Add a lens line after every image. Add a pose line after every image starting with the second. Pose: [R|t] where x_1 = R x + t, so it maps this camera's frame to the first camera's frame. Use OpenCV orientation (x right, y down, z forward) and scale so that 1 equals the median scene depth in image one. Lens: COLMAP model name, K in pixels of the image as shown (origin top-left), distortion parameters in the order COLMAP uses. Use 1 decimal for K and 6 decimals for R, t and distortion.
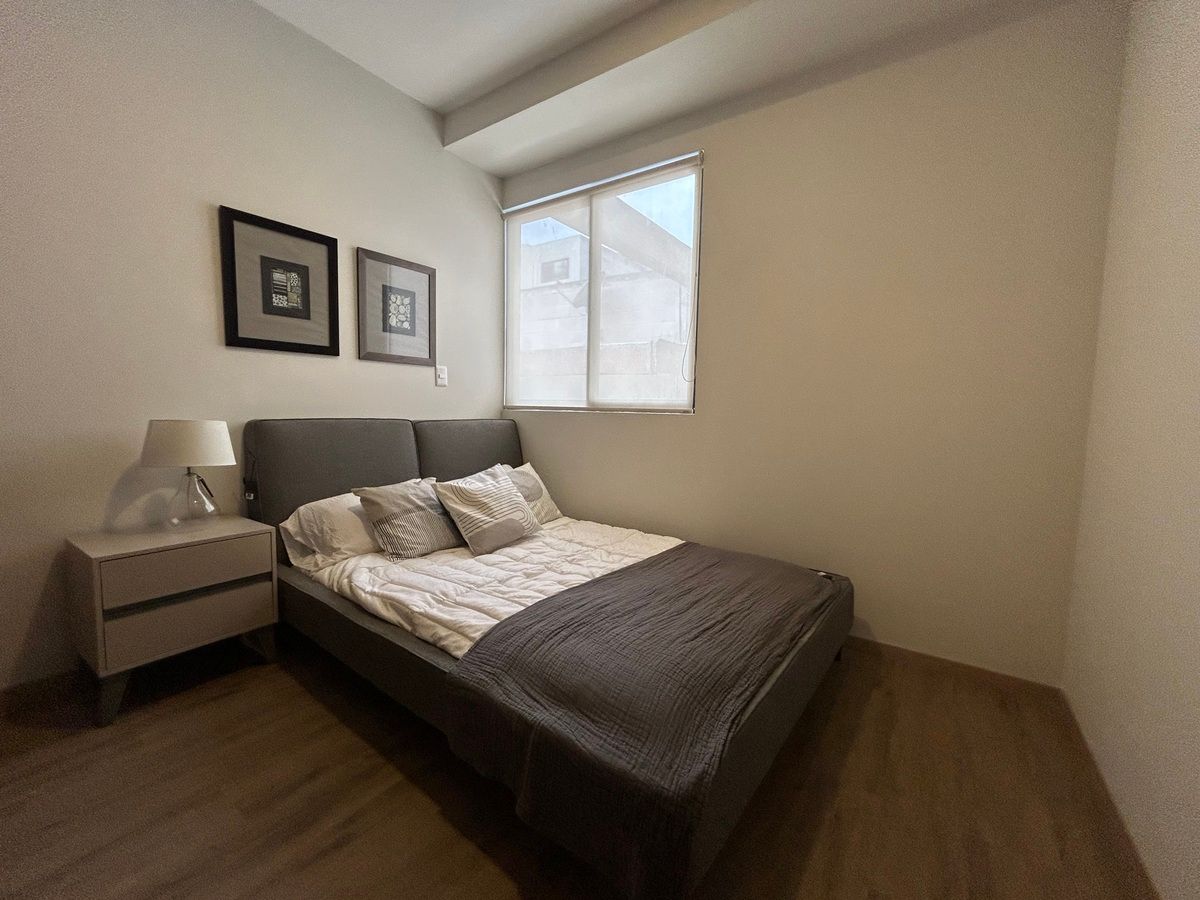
lens RADIAL K [[482.1, 0, 593.3], [0, 482.1, 453.8], [0, 0, 1]] dist [-0.003576, -0.000022]
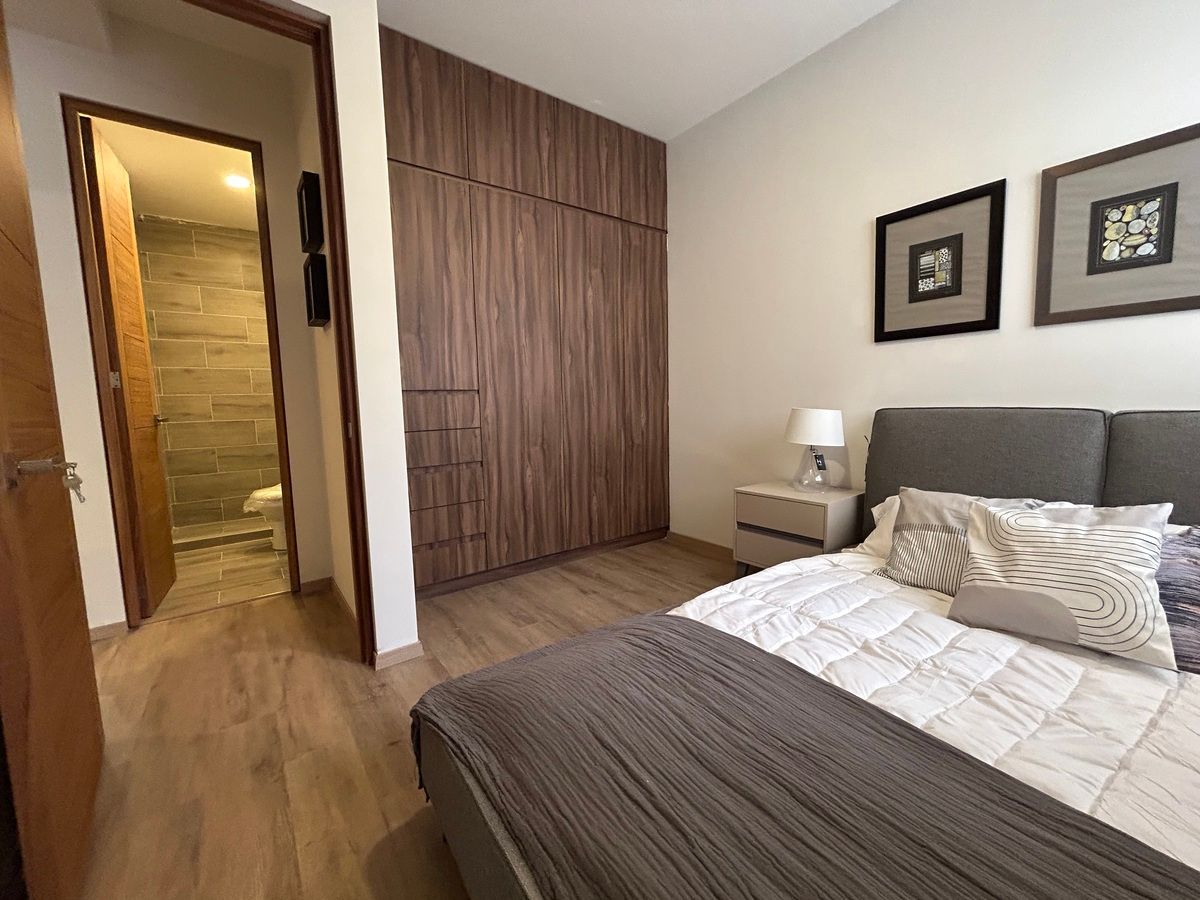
lens RADIAL K [[482.1, 0, 603.4], [0, 482.1, 449.5], [0, 0, 1]] dist [-0.003576, -0.000022]
pose [[-0.285294, 0.088494, -0.954346, 0.489298], [-0.065837, 0.991567, 0.111627, -0.057056], [0.956176, 0.094678, -0.277062, 0.693011]]
